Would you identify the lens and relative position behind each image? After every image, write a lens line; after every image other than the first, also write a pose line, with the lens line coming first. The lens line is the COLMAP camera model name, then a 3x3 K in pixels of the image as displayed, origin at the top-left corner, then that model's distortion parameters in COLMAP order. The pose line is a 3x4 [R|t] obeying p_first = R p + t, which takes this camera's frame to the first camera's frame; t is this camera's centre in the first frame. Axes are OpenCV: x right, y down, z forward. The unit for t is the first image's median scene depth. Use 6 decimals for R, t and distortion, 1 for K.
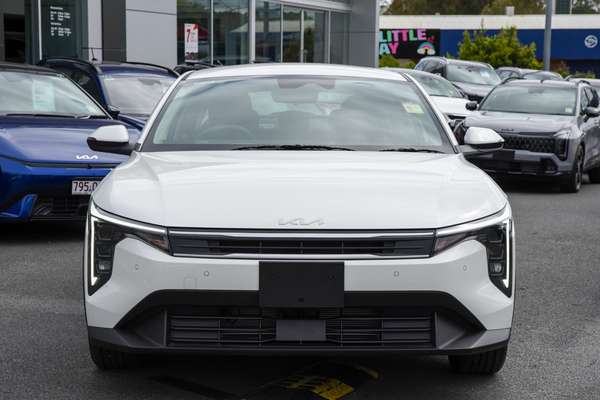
lens RADIAL K [[1169.7, 0, 300.5], [0, 1169.7, 201.6], [0, 0, 1]] dist [0.043155, 0.000000]
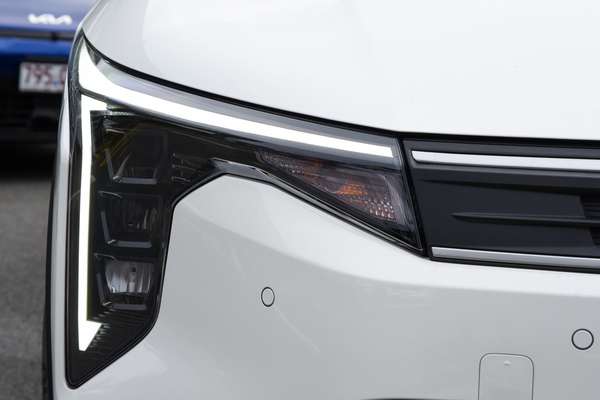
lens RADIAL K [[1245.6, 0, 299.3], [0, 1245.6, 198.9], [0, 0, 1]] dist [-0.016681, 0.000000]
pose [[0.999472, 0.020607, 0.025138, -0.136227], [-0.021701, 0.998794, 0.044035, 0.023169], [-0.024200, -0.044557, 0.998714, 0.718123]]
